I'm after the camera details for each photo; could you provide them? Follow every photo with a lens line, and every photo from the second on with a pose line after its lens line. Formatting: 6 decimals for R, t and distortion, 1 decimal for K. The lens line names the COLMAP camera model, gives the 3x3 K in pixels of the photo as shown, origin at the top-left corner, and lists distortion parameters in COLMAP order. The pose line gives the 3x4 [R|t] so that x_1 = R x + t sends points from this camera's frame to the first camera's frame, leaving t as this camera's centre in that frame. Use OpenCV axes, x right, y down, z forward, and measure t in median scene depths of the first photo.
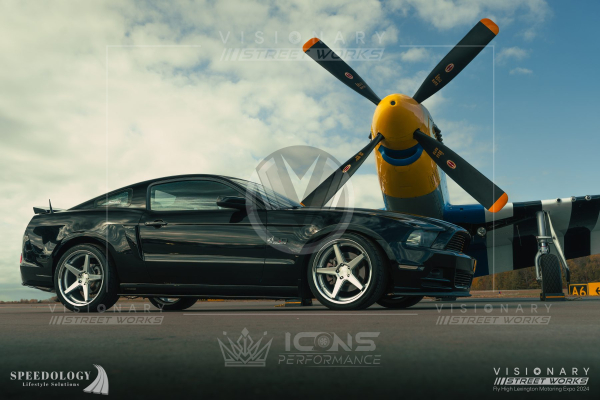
lens RADIAL K [[693.3, 0, 298.5], [0, 693.3, 189.1], [0, 0, 1]] dist [0.018107, 0.047332]
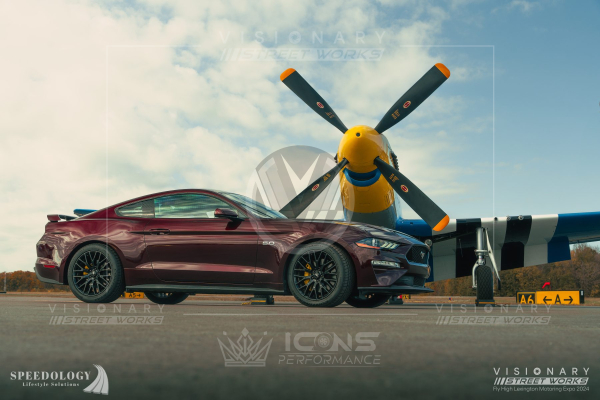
lens RADIAL K [[825.2, 0, 300.0], [0, 825.2, 200.0], [0, 0, 1]] dist [0.022609, 0.026894]
pose [[0.994901, 0.040218, 0.092489, -0.081356], [-0.043410, 0.998520, 0.032767, -0.051626], [-0.091034, -0.036614, 0.995174, -0.361605]]
